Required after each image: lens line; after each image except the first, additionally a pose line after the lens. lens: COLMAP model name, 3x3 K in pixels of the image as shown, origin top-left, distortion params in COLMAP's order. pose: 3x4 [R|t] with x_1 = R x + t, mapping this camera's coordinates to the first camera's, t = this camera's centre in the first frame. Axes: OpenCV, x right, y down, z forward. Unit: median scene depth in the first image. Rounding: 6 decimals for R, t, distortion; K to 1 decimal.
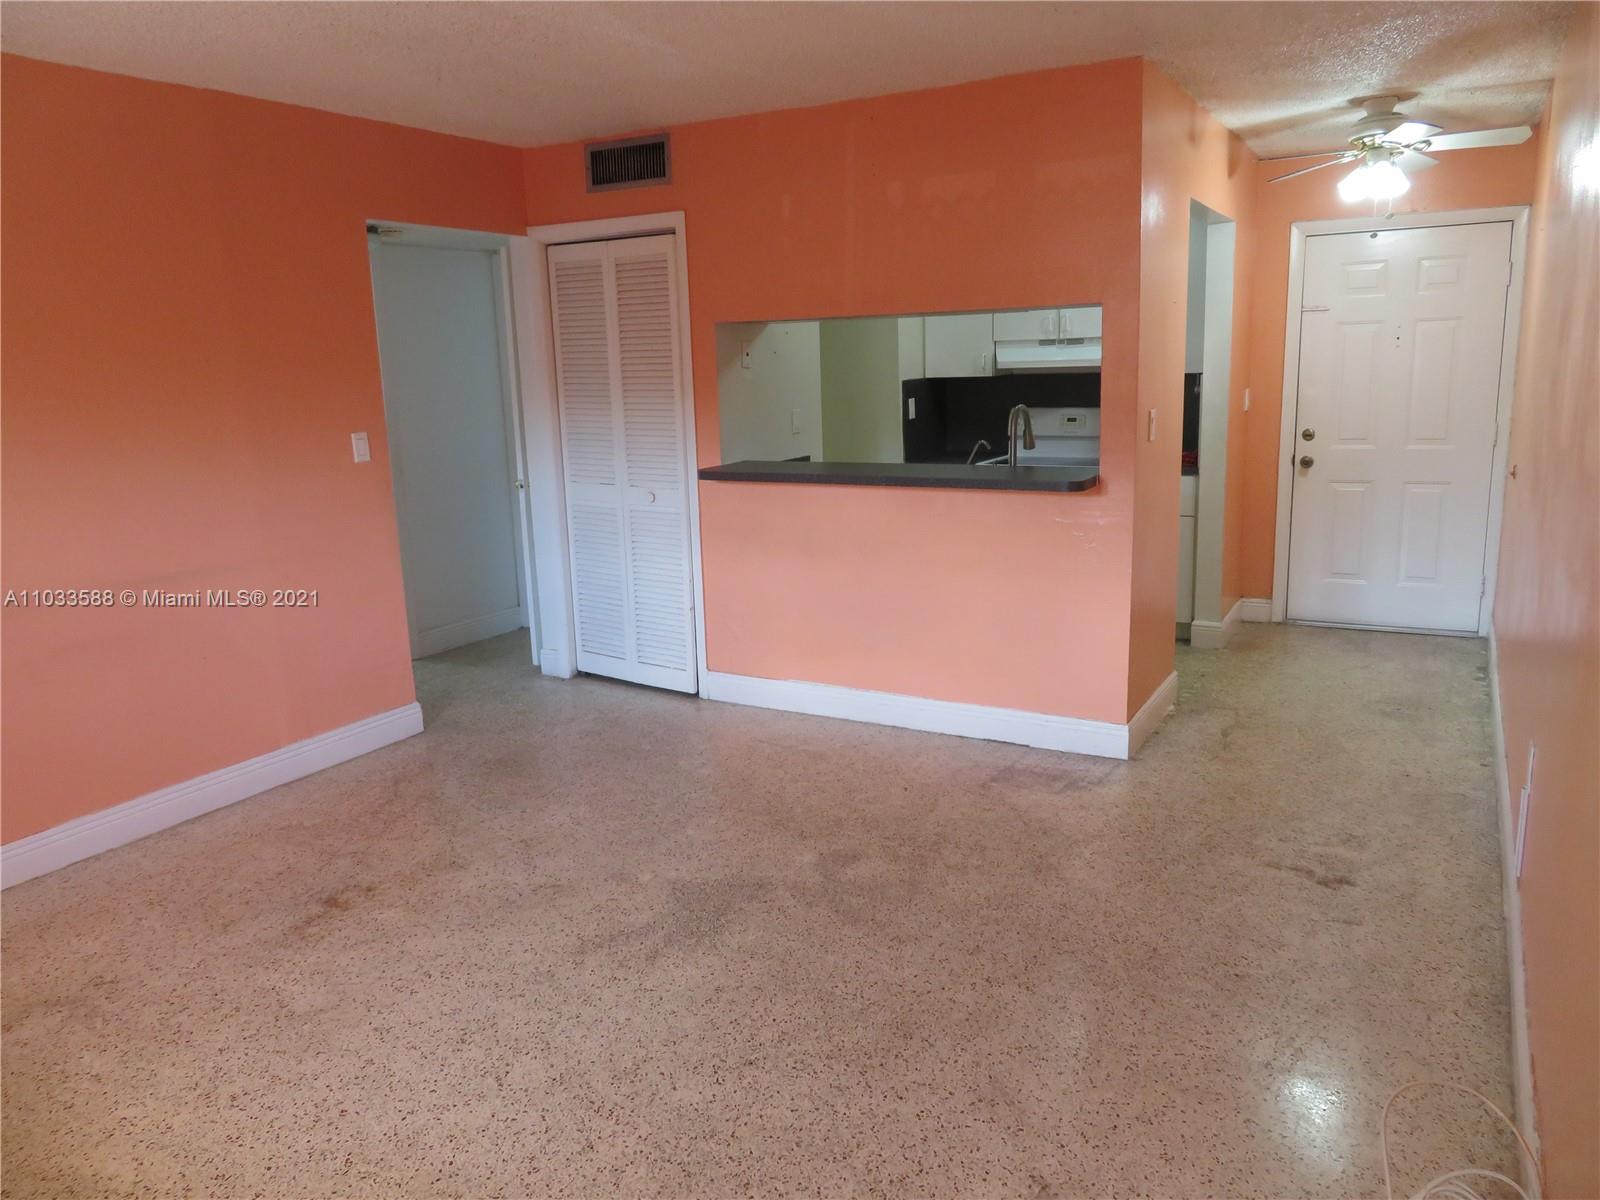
lens RADIAL K [[1140.6, 0, 802.3], [0, 1140.6, 605.8], [0, 0, 1]] dist [-0.026328, 0.018035]
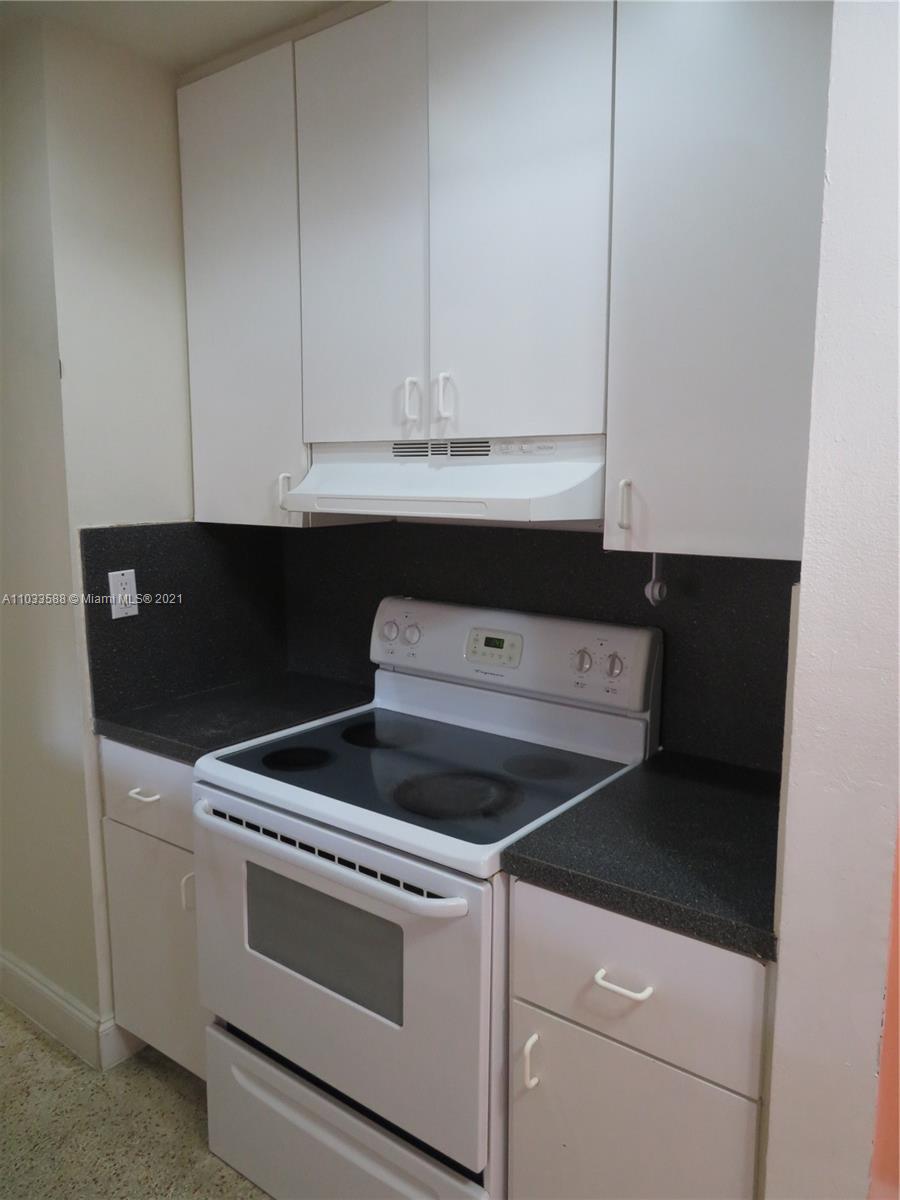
lens RADIAL K [[855.5, 0, 453.1], [0, 855.5, 601.0], [0, 0, 1]] dist [-0.026328, 0.018035]
pose [[0.990686, 0.055238, -0.124461, 0.348106], [-0.063706, 0.995842, -0.065116, -0.211301], [0.120346, 0.072438, 0.990086, 0.935616]]
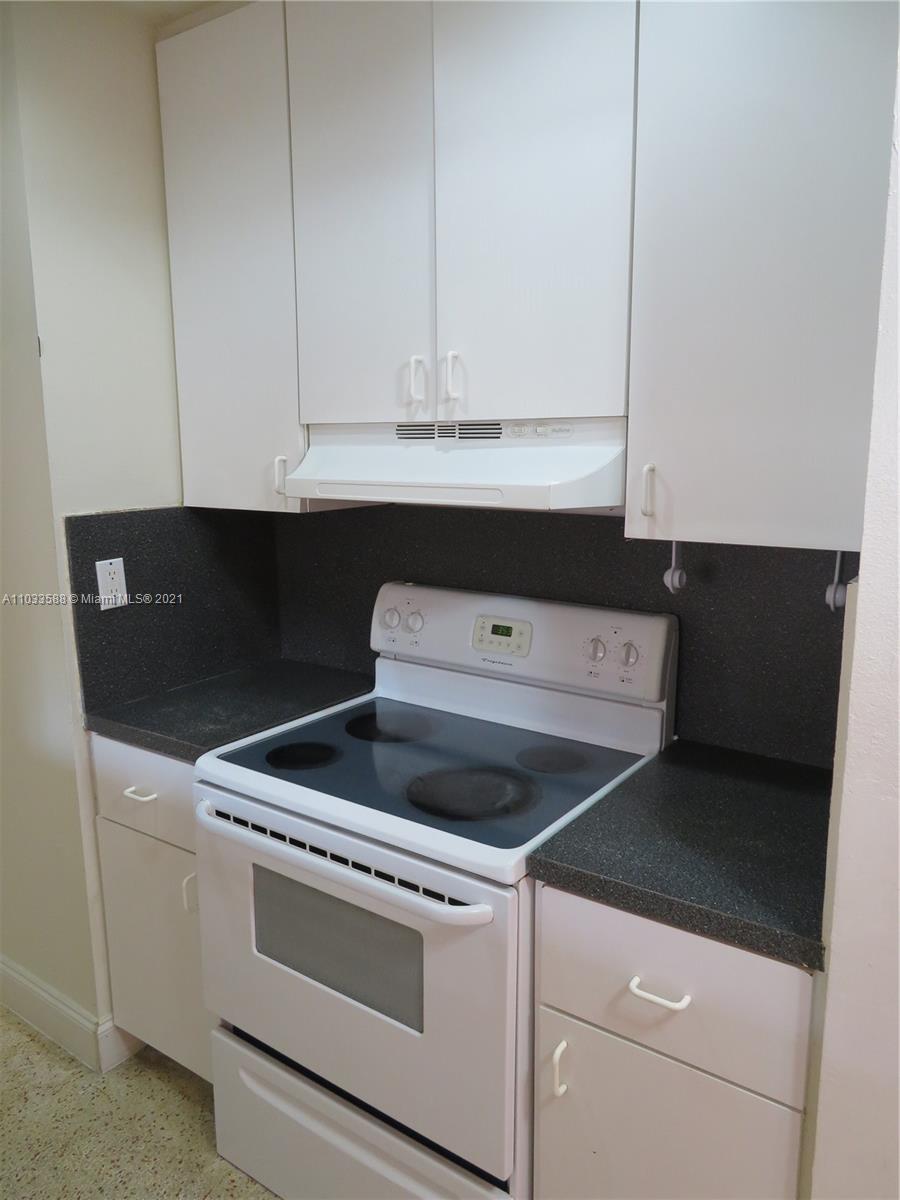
lens RADIAL K [[855.5, 0, 453.2], [0, 855.5, 600.9], [0, 0, 1]] dist [-0.026328, 0.018035]
pose [[0.994692, 0.046727, -0.091679, 0.331058], [-0.049757, 0.998279, -0.031043, -0.219594], [0.090071, 0.035440, 0.995305, 0.947856]]
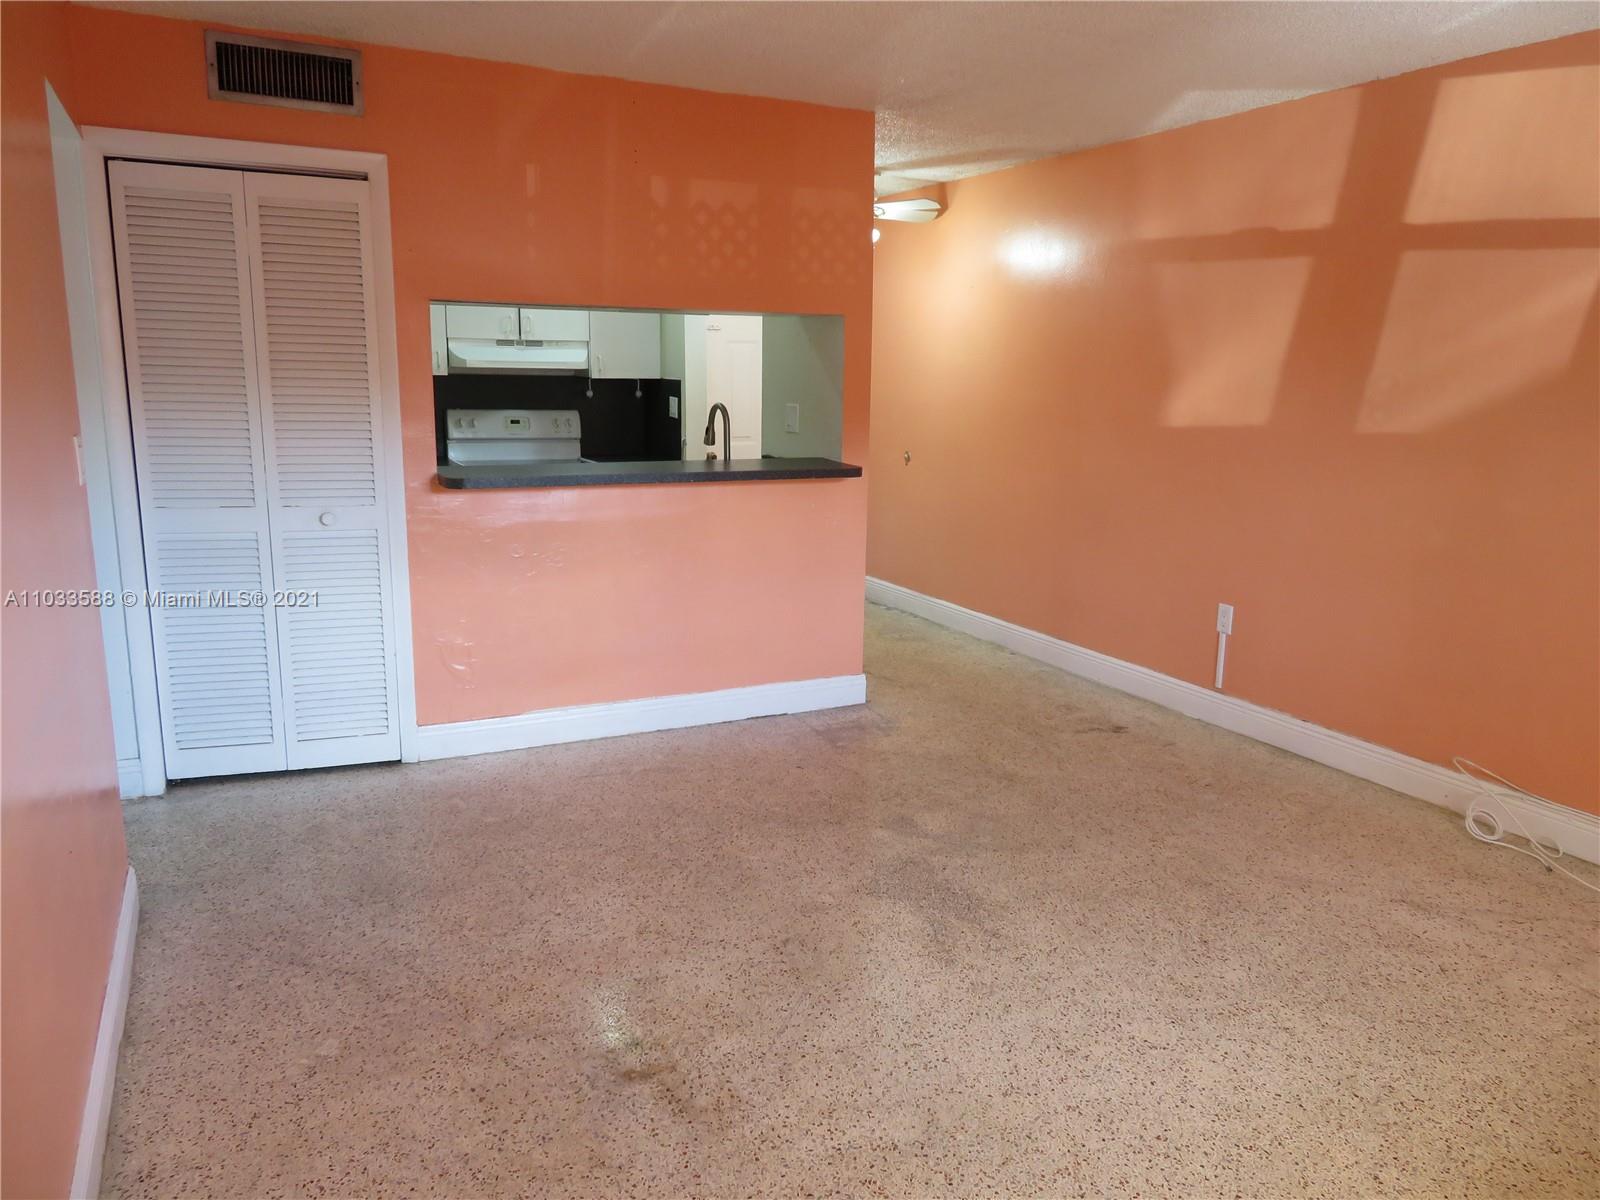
lens RADIAL K [[1140.6, 0, 806.4], [0, 1140.6, 601.0], [0, 0, 1]] dist [-0.026328, 0.018035]
pose [[0.548573, -0.129738, 0.825976, -0.624205], [0.143775, 0.987810, 0.059669, -0.042400], [-0.823648, 0.086022, 0.560539, 0.331965]]
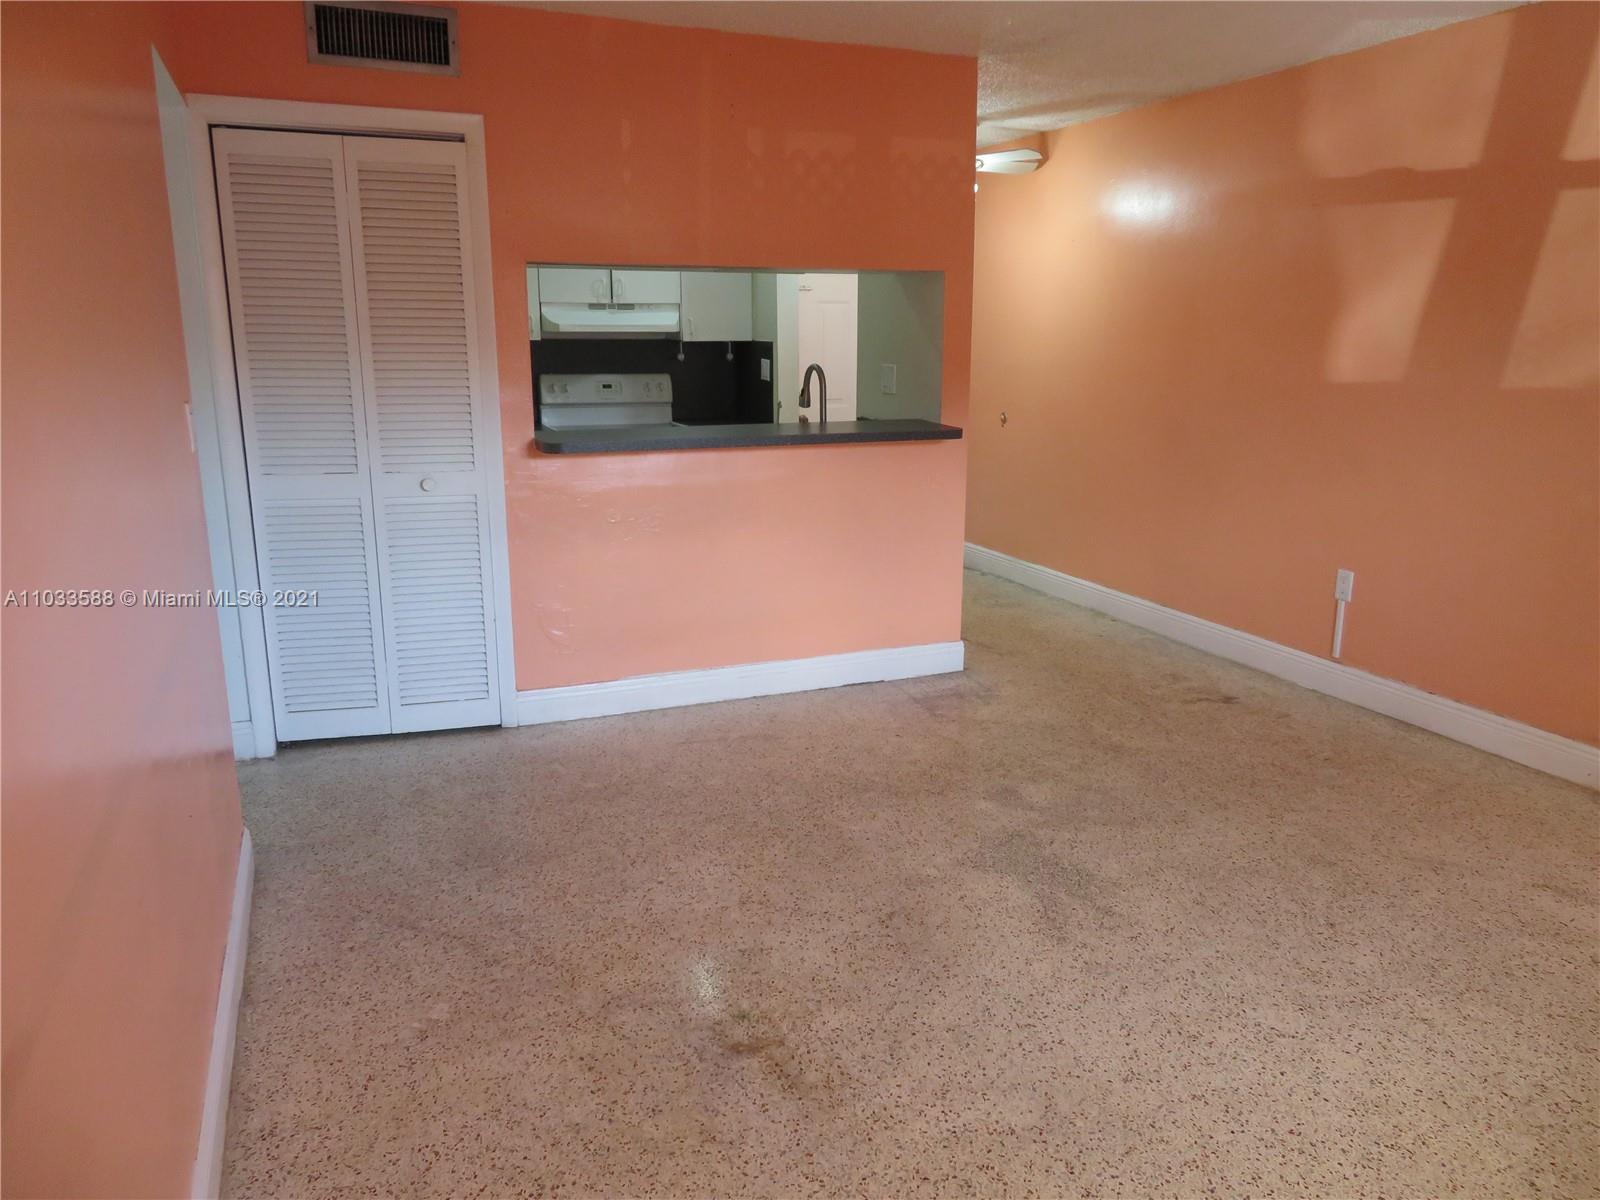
lens RADIAL K [[1140.6, 0, 803.4], [0, 1140.6, 602.8], [0, 0, 1]] dist [-0.026328, 0.018035]
pose [[0.608683, -0.155065, 0.778113, -0.617546], [0.147648, 0.985723, 0.080939, -0.043867], [-0.779554, 0.065620, 0.622887, 0.351798]]
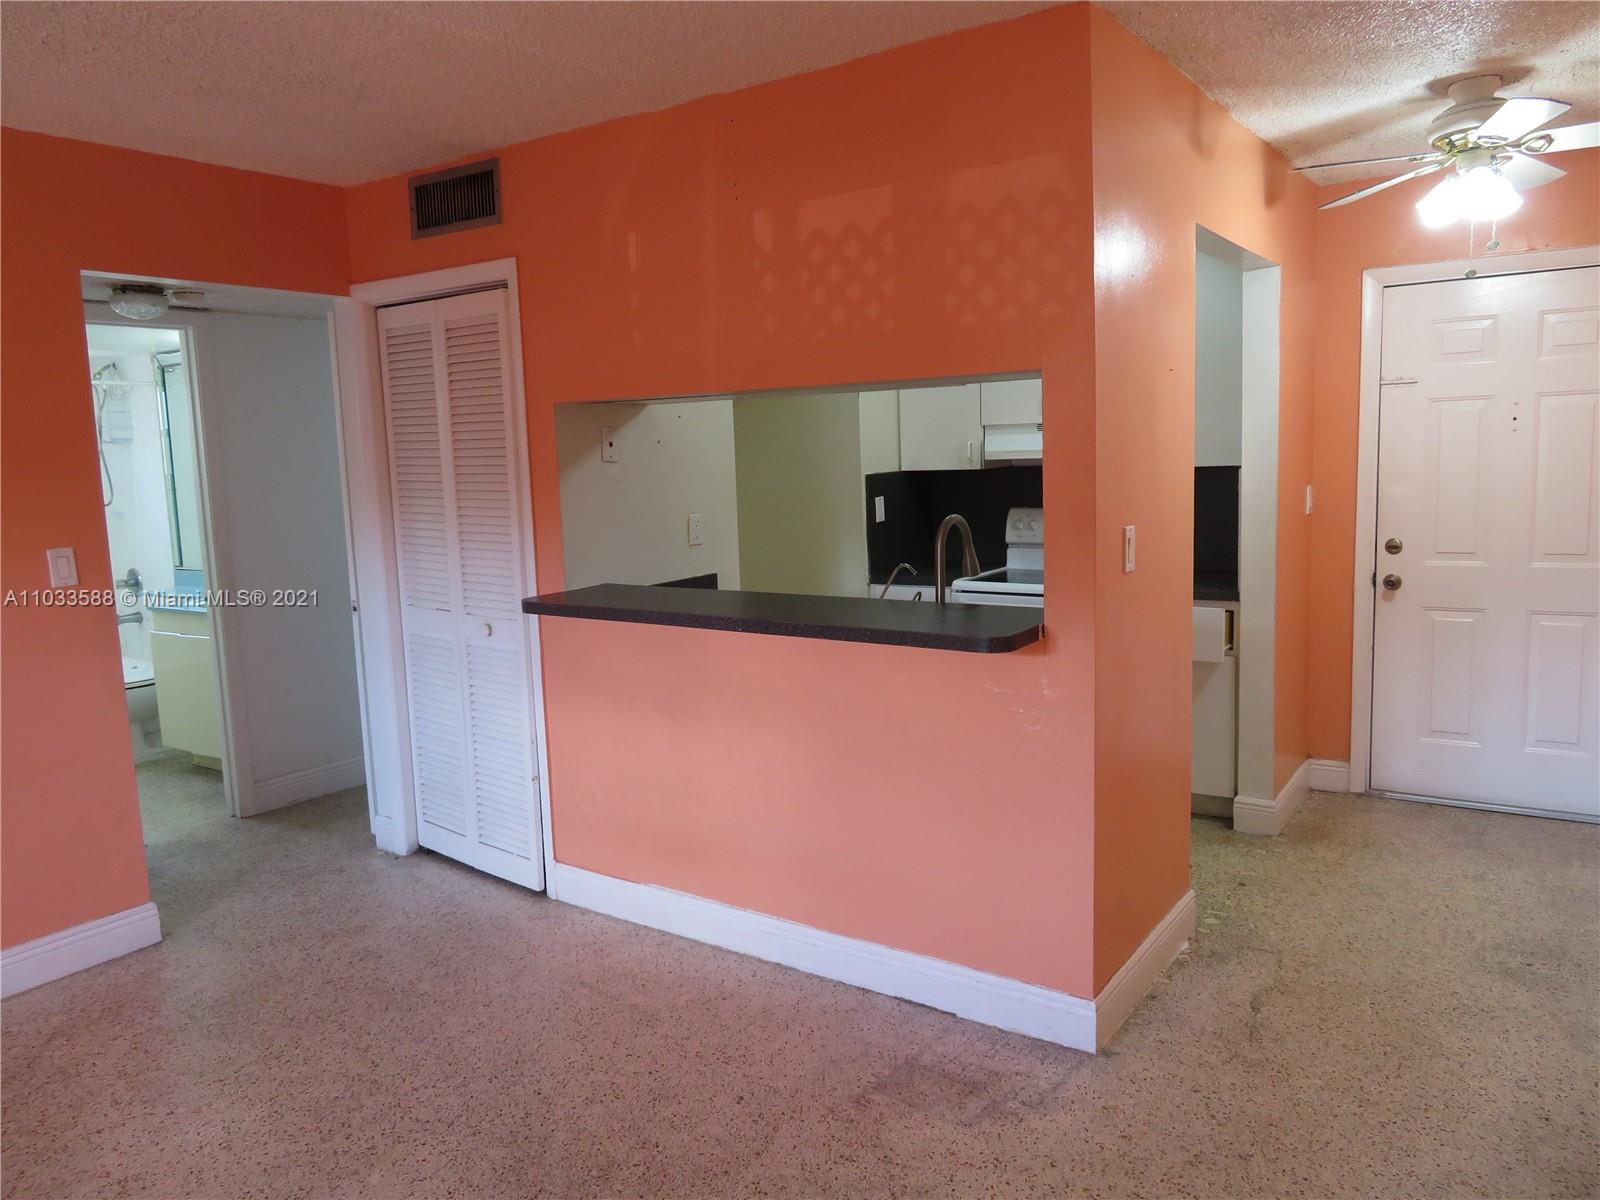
lens RADIAL K [[1140.6, 0, 803.3], [0, 1140.6, 598.3], [0, 0, 1]] dist [-0.026328, 0.018035]
pose [[0.996173, 0.009866, -0.086848, 0.151122], [-0.016640, 0.996844, -0.077627, -0.064095], [0.085808, 0.078775, 0.993193, 0.276537]]
